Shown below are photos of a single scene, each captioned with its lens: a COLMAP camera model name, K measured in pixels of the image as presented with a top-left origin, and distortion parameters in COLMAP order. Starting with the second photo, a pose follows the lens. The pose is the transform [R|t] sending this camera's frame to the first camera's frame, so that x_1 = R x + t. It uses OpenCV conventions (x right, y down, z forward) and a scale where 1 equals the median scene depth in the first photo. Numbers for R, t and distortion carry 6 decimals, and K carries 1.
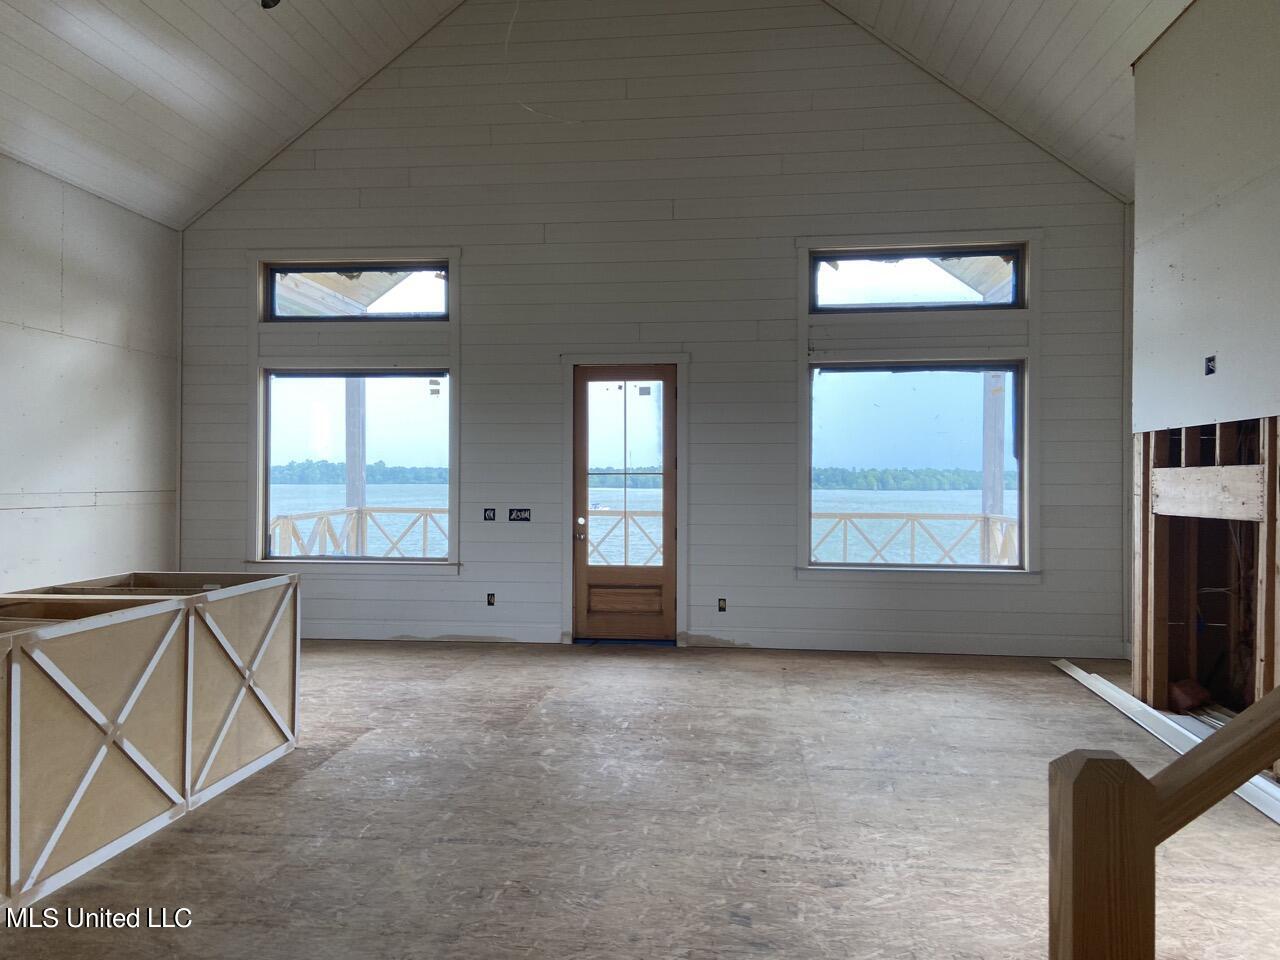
lens RADIAL K [[966.7, 0, 629.8], [0, 966.7, 453.7], [0, 0, 1]] dist [0.113599, -0.137649]
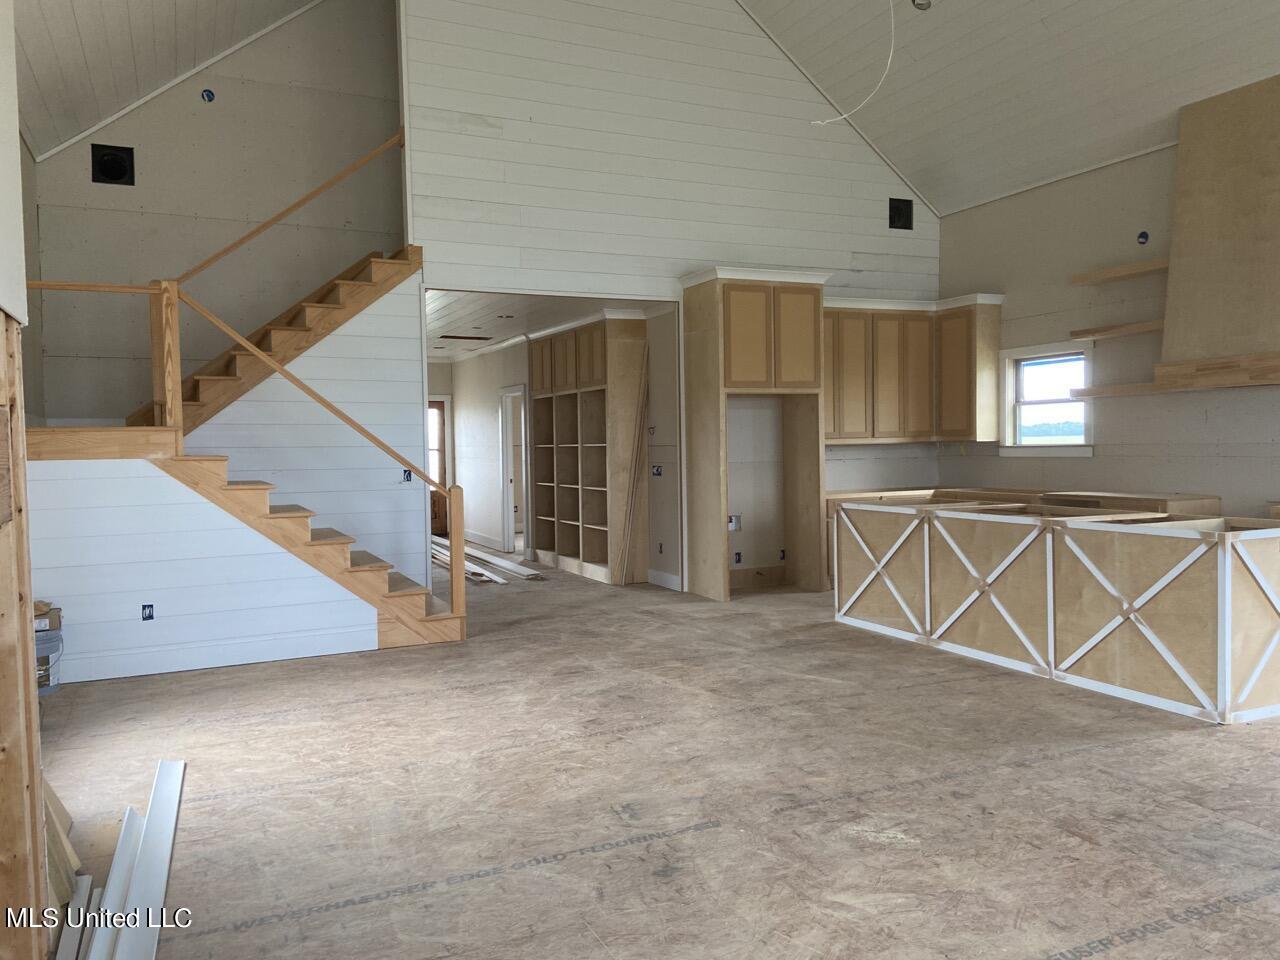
lens RADIAL K [[966.7, 0, 629.8], [0, 966.7, 453.7], [0, 0, 1]] dist [0.113599, -0.137649]
pose [[-0.852203, 0.018238, -0.522893, 0.568867], [0.028352, 0.999534, -0.011344, 0.044046], [0.522442, -0.024492, -0.852323, 1.434607]]
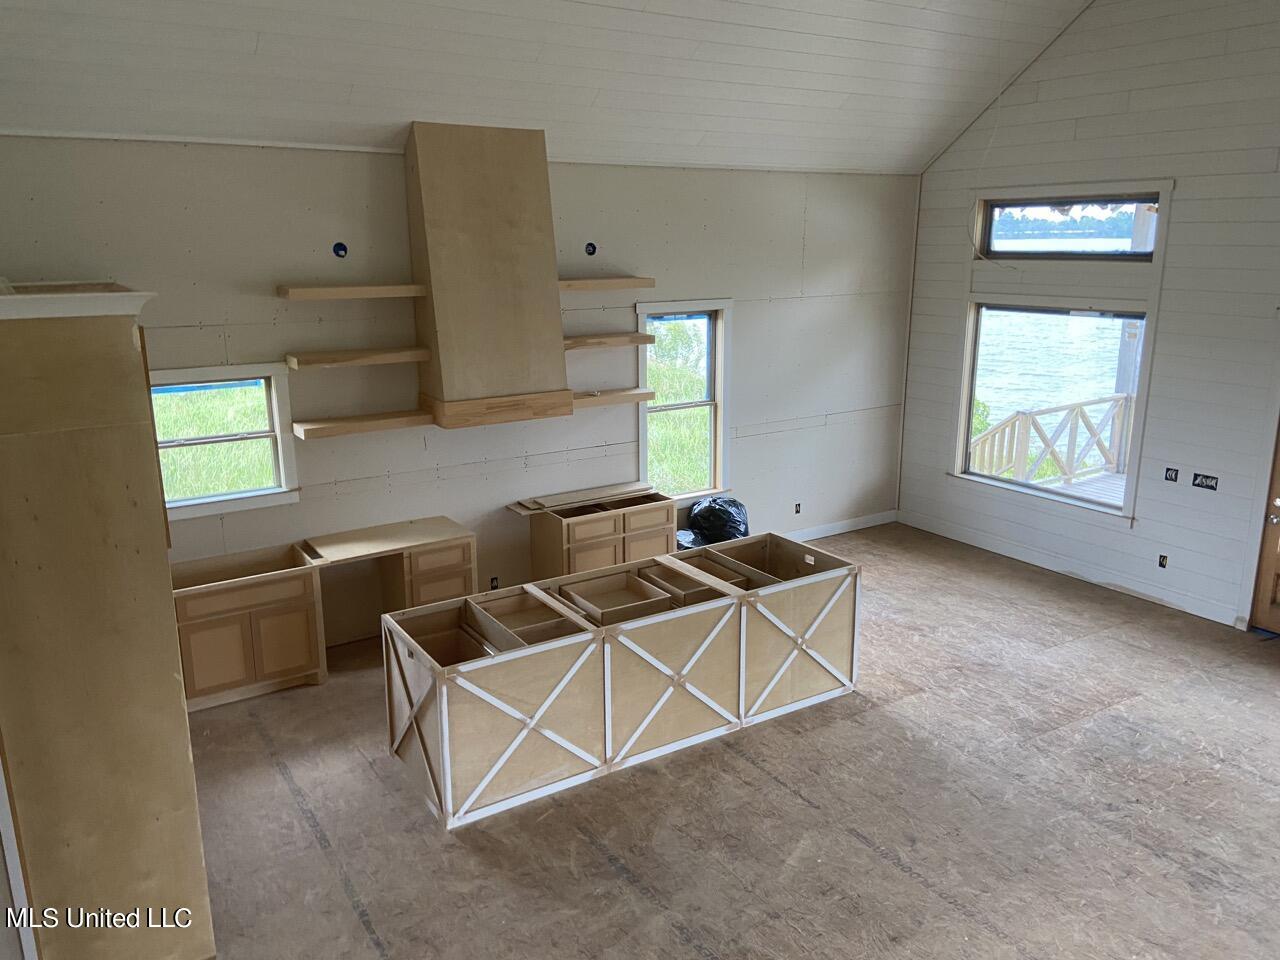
lens RADIAL K [[966.7, 0, 629.8], [0, 966.7, 453.7], [0, 0, 1]] dist [0.113599, -0.137649]
pose [[0.628840, 0.164811, -0.759867, 0.401469], [0.027219, 0.972012, 0.233349, -0.313409], [0.777058, -0.167423, 0.606754, 0.018874]]
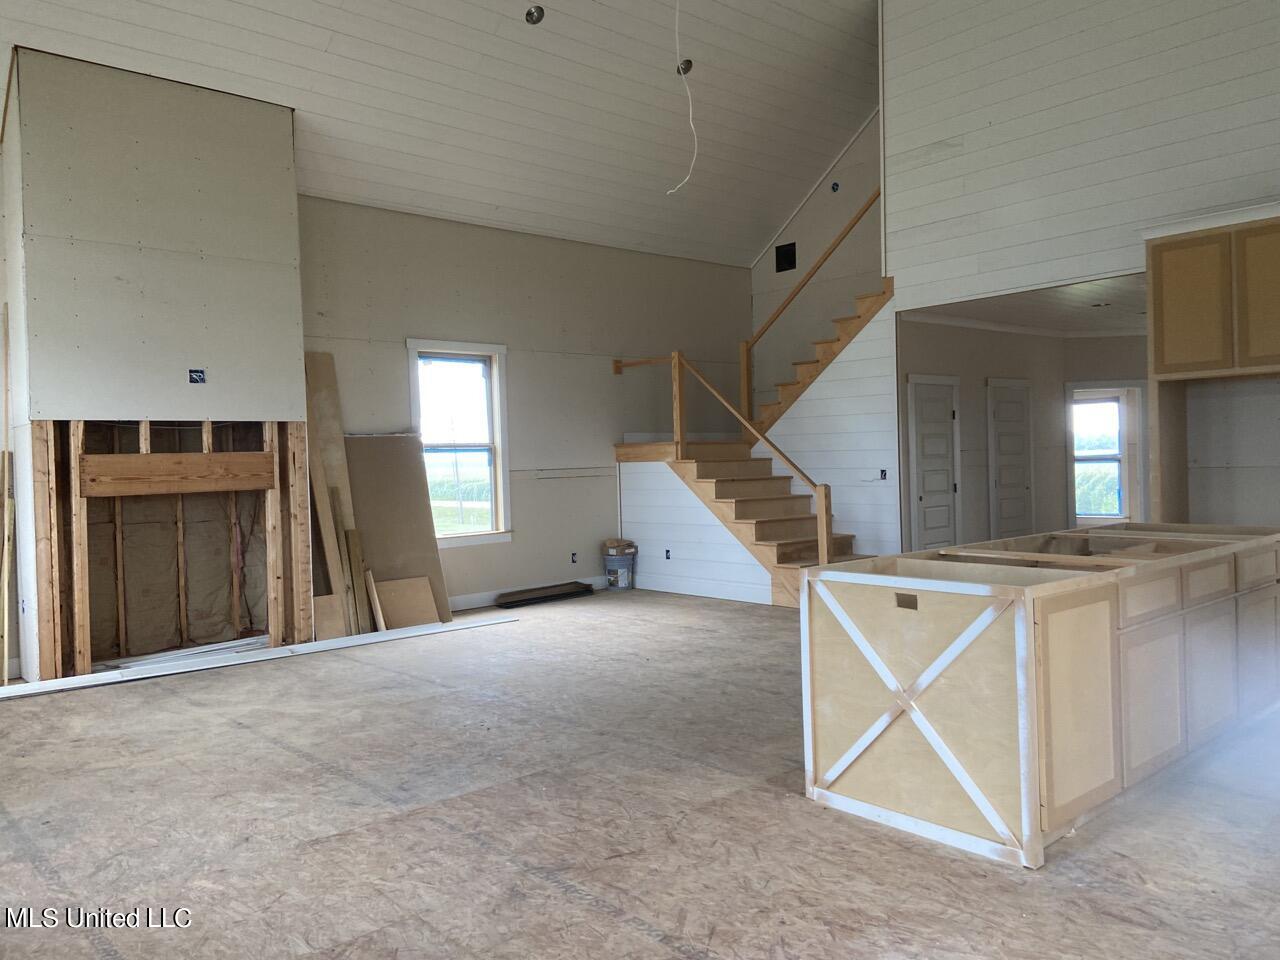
lens RADIAL K [[966.7, 0, 629.8], [0, 966.7, 453.7], [0, 0, 1]] dist [0.113599, -0.137649]
pose [[-0.741338, 0.025144, 0.670661, -0.720261], [0.011820, 0.999632, -0.024412, 0.050516], [-0.671028, -0.010171, -0.741362, 1.586357]]
